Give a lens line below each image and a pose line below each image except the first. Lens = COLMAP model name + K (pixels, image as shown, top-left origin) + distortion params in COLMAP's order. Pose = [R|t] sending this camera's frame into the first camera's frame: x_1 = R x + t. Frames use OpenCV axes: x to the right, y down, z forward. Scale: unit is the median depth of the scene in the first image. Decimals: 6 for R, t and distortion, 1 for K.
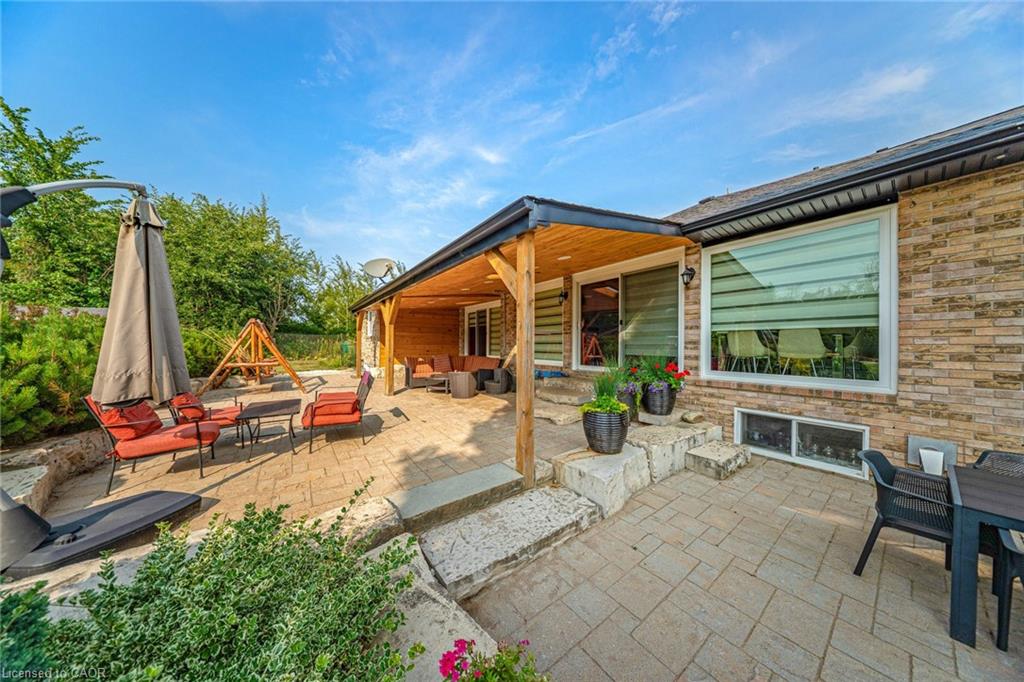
lens RADIAL K [[300.9, 0, 518.0], [0, 300.9, 342.4], [0, 0, 1]] dist [0.000570, 0.000007]
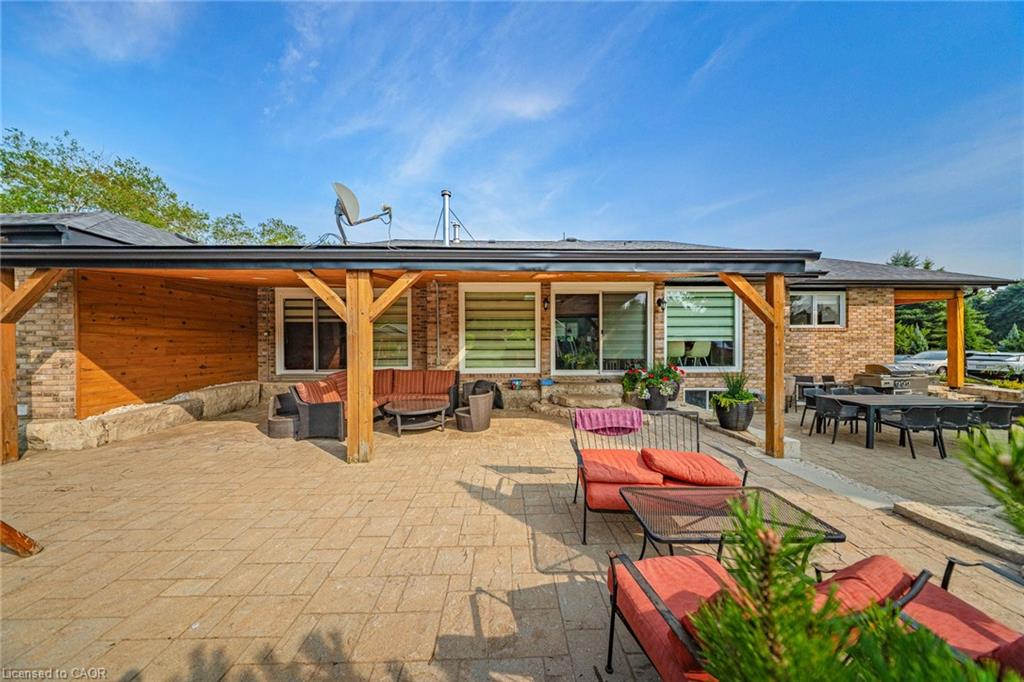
lens RADIAL K [[300.9, 0, 514.3], [0, 300.9, 340.8], [0, 0, 1]] dist [0.000570, 0.000007]
pose [[0.574205, -0.002102, 0.818709, -0.999866], [-0.000783, 0.999995, 0.003116, -0.040494], [-0.818711, -0.002430, 0.574201, 0.706799]]
